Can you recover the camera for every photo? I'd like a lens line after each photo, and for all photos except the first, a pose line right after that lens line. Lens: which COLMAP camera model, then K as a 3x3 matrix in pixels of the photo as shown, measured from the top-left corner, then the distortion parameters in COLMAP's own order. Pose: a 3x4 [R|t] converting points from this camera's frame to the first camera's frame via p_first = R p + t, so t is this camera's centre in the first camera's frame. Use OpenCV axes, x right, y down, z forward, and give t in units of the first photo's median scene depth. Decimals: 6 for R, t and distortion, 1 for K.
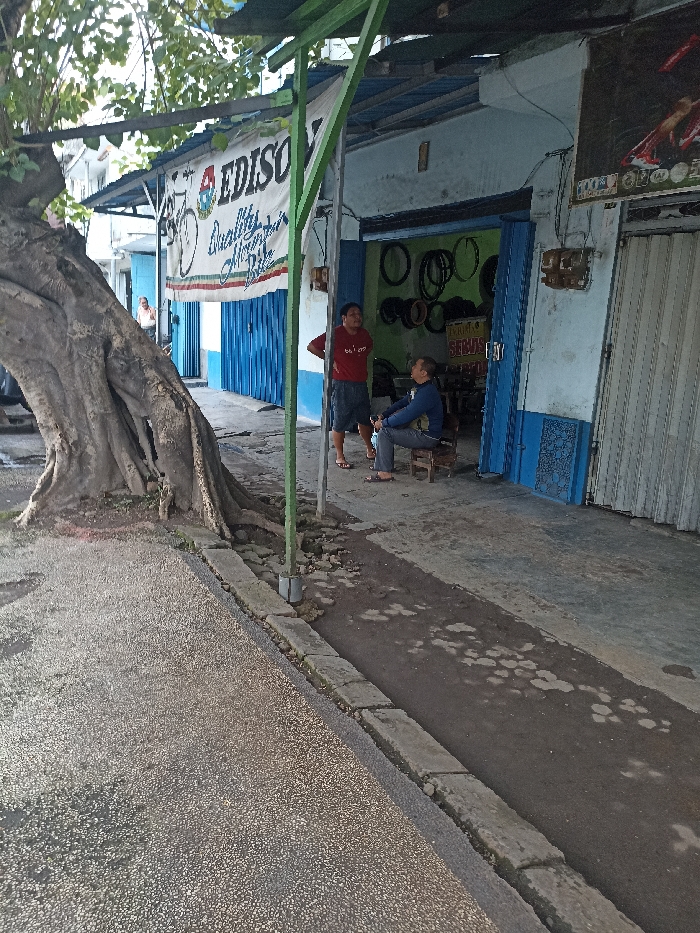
lens RADIAL K [[697.9, 0, 349.3], [0, 697.9, 464.7], [0, 0, 1]] dist [0.044346, -0.014060]
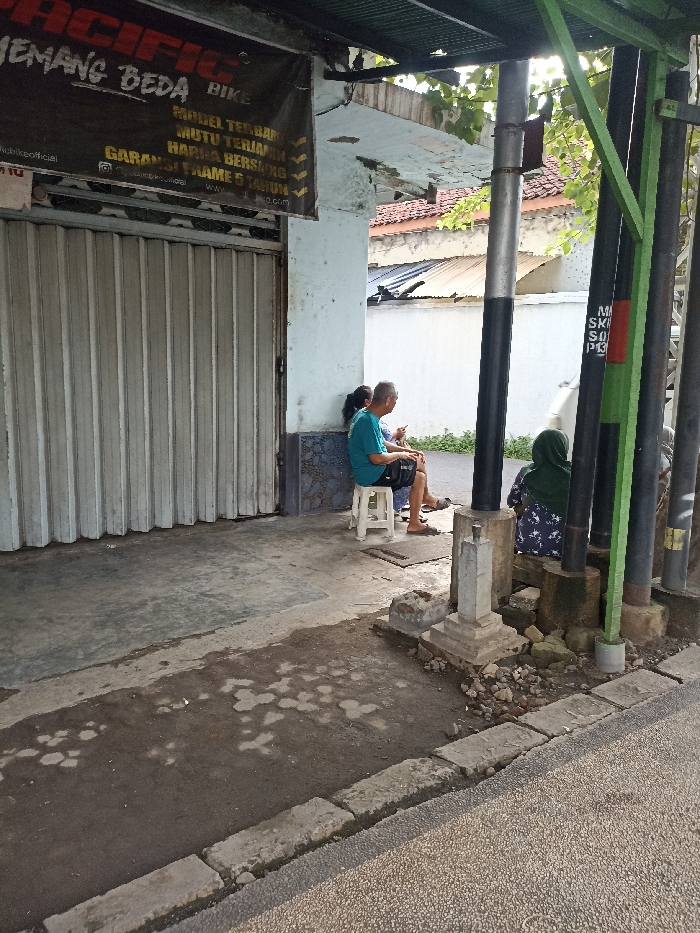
lens RADIAL K [[697.9, 0, 349.4], [0, 697.9, 466.3], [0, 0, 1]] dist [0.044346, -0.014060]
pose [[-0.117142, -0.213347, 0.969928, -0.565976], [0.173257, 0.957285, 0.231491, -0.175157], [-0.977885, 0.195164, -0.075174, 0.762462]]
